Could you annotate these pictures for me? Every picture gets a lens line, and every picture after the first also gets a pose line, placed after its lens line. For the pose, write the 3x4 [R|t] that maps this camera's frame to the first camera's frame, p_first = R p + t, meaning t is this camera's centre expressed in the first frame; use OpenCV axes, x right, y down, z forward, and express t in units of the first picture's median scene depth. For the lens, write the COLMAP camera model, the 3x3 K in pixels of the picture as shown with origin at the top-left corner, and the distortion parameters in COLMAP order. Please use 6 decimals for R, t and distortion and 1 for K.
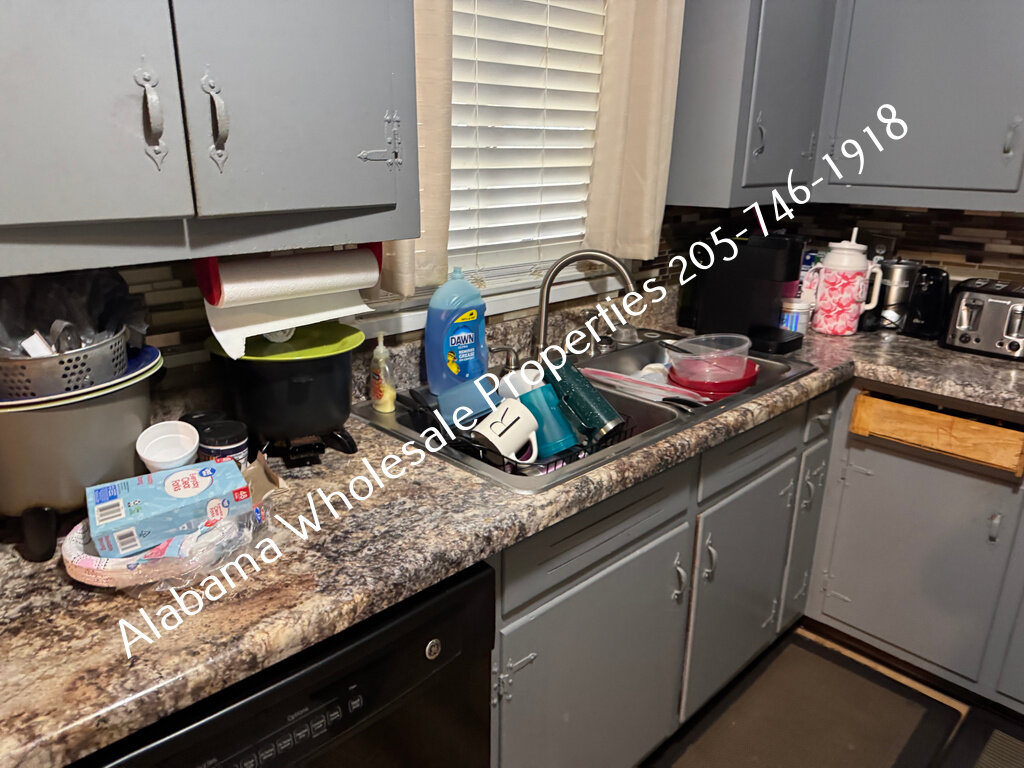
lens RADIAL K [[723.1, 0, 512.0], [0, 723.1, 384.0], [0, 0, 1]] dist [0.090075, -0.130879]
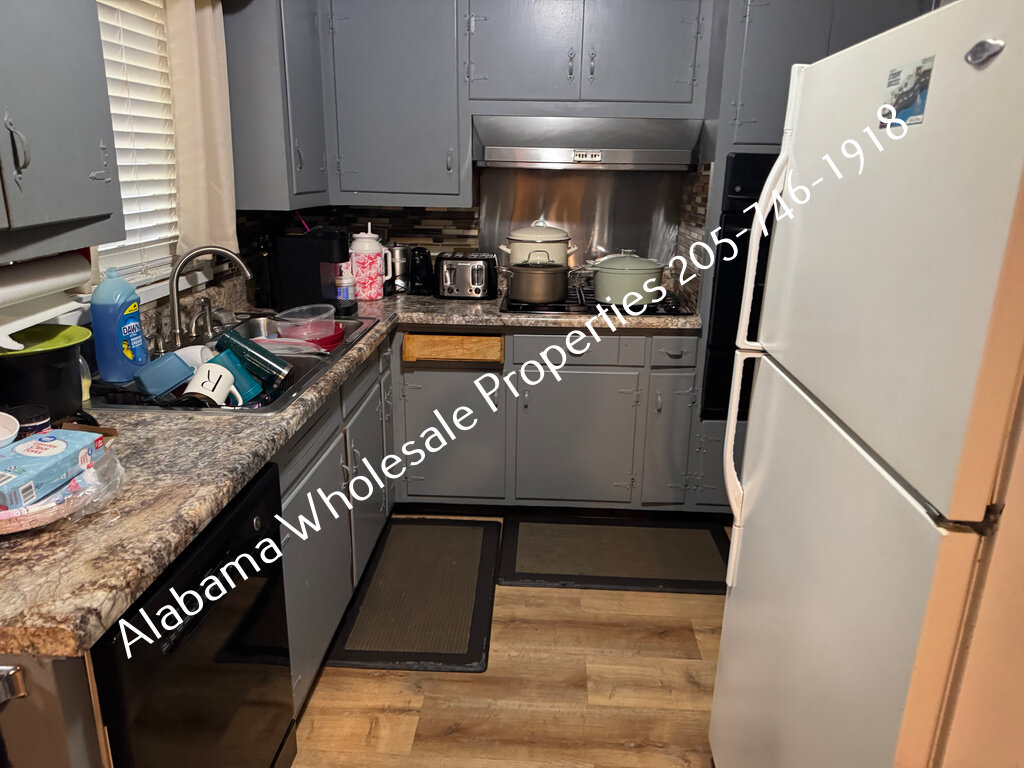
lens RADIAL K [[723.1, 0, 512.0], [0, 723.1, 384.0], [0, 0, 1]] dist [0.090075, -0.130879]
pose [[0.729494, -0.193177, 0.656141, -0.355615], [0.197094, 0.977968, 0.068800, 0.055405], [-0.654975, 0.079132, 0.751496, -0.237914]]
